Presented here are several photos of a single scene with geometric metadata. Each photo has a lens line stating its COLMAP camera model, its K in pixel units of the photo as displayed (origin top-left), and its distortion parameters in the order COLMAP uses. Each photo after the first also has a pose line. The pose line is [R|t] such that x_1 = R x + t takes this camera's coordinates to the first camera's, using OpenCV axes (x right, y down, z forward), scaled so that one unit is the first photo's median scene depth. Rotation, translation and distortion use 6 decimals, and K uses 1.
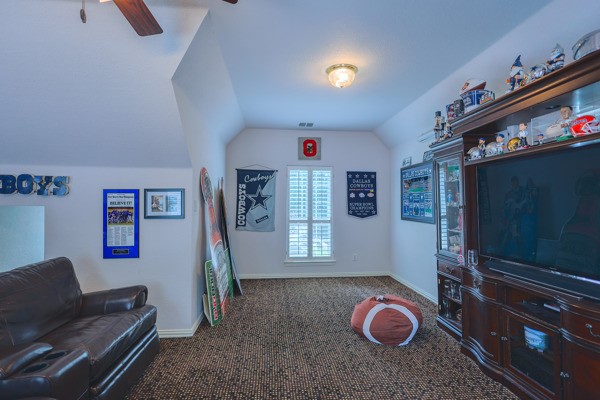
lens RADIAL K [[291.3, 0, 300.8], [0, 291.3, 201.8], [0, 0, 1]] dist [-0.005654, -0.000076]
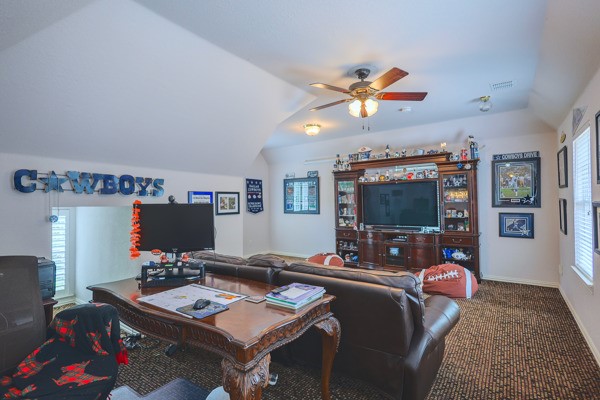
lens RADIAL K [[291.3, 0, 301.9], [0, 291.3, 199.7], [0, 0, 1]] dist [-0.005654, -0.000076]
pose [[0.663685, 0.000164, 0.748012, -1.225826], [0.005561, 0.999971, -0.005154, -0.001122], [-0.747992, 0.007580, 0.663665, -0.112337]]
